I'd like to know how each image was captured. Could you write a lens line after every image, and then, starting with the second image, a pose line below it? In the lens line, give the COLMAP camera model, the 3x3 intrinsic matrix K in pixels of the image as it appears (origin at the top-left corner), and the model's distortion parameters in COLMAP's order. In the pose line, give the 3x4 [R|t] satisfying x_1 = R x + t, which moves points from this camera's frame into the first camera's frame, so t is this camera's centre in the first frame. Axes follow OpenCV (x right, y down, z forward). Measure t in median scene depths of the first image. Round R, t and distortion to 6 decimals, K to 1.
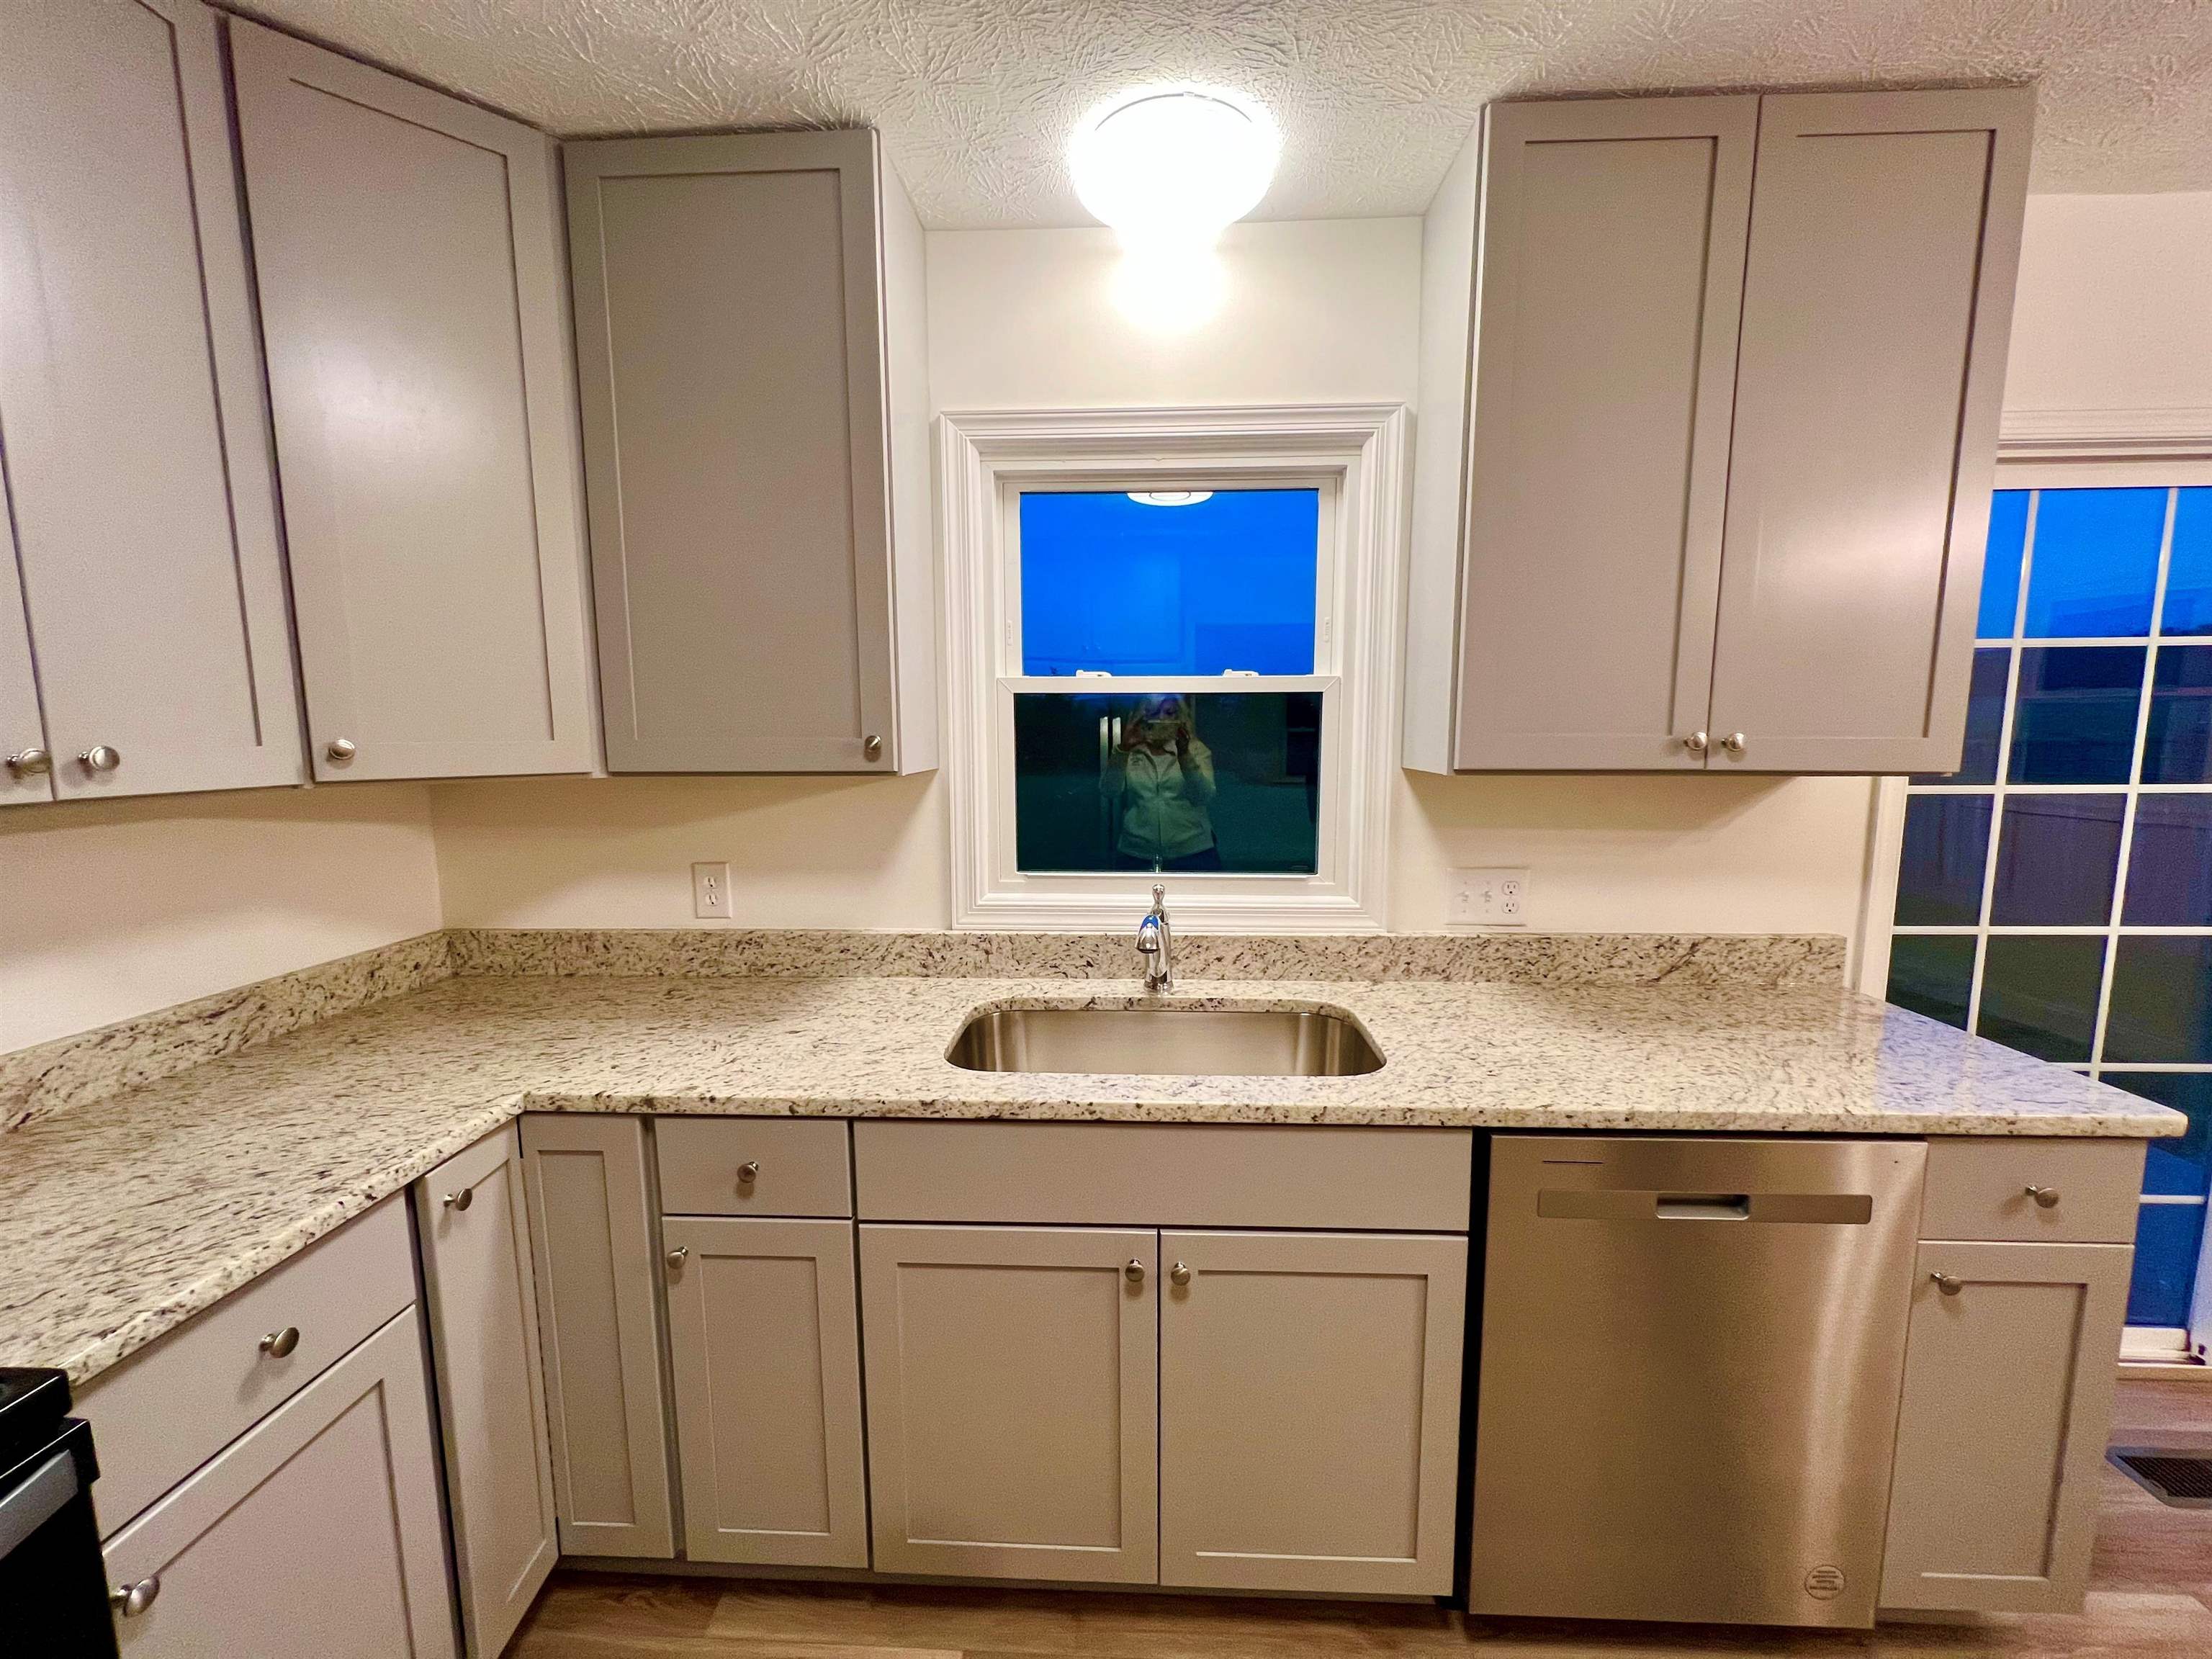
lens RADIAL K [[878.0, 0, 1106.0], [0, 878.0, 829.5], [0, 0, 1]] dist [-0.000143, 0.000242]
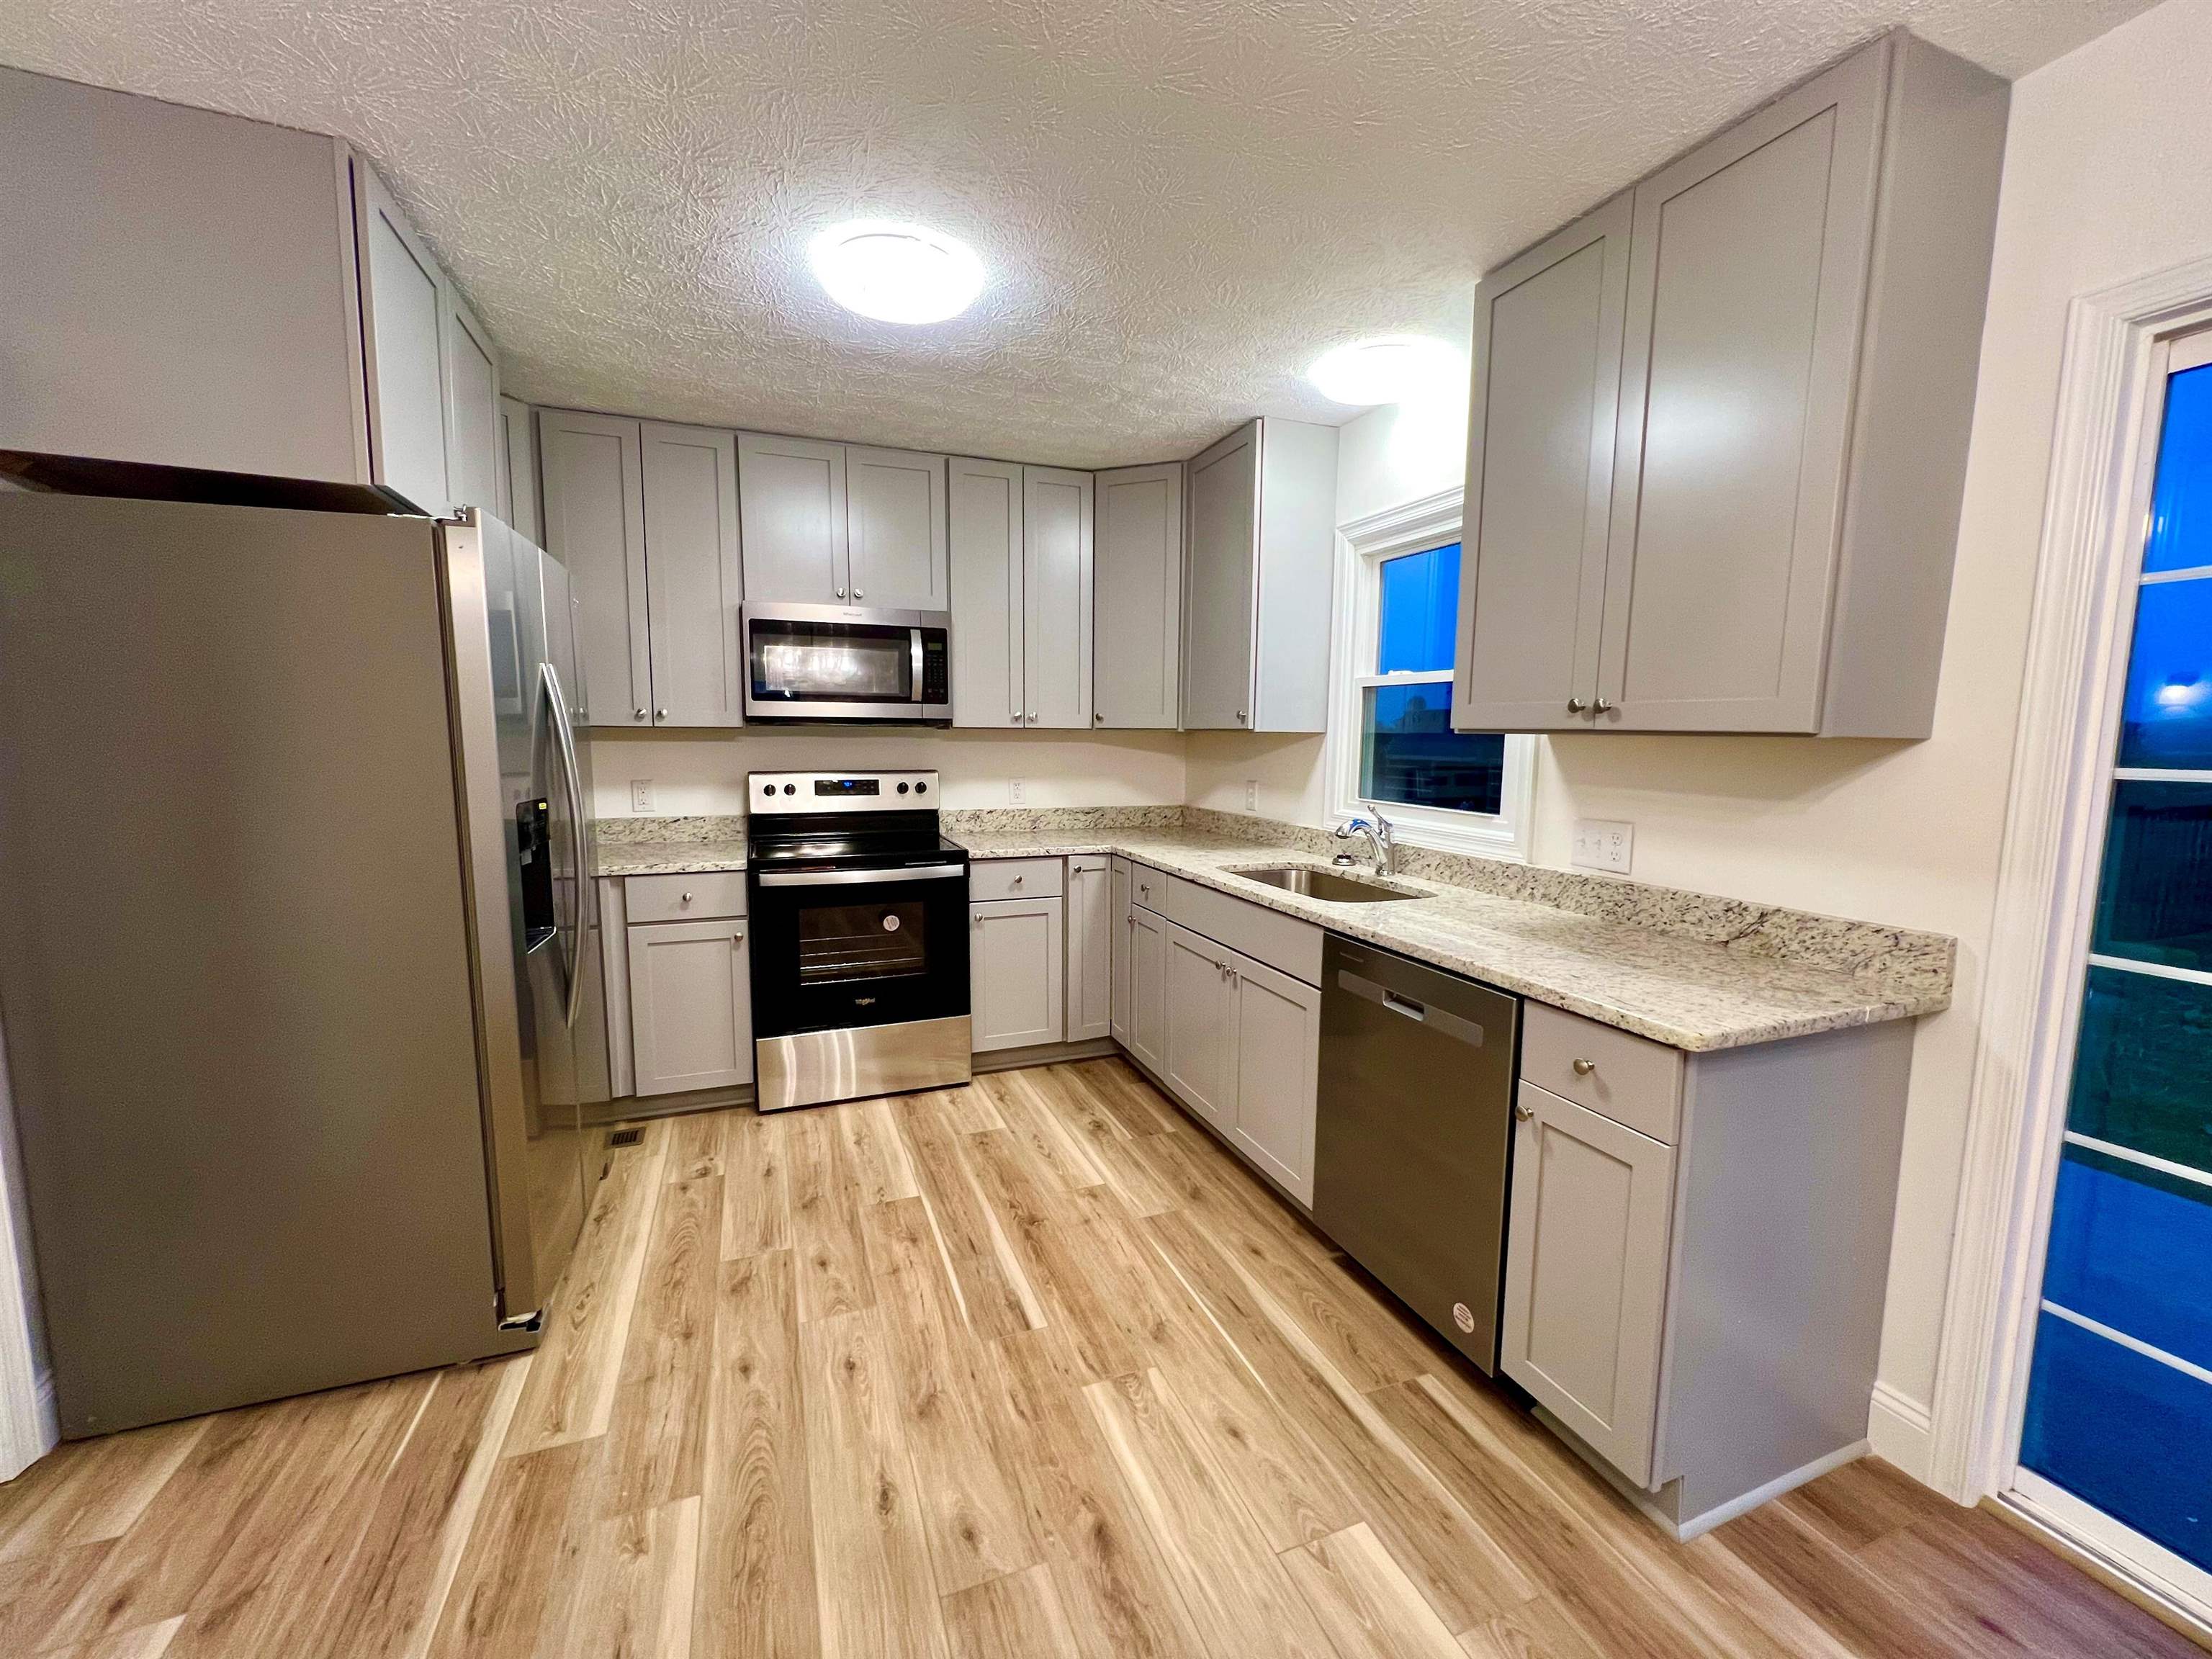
lens RADIAL K [[878.0, 0, 1106.0], [0, 878.0, 829.5], [0, 0, 1]] dist [-0.000143, 0.000242]
pose [[0.414608, 0.109794, -0.903352, 1.251485], [-0.115148, 0.991045, 0.067603, 0.053732], [0.902686, 0.075991, 0.423538, -0.105886]]
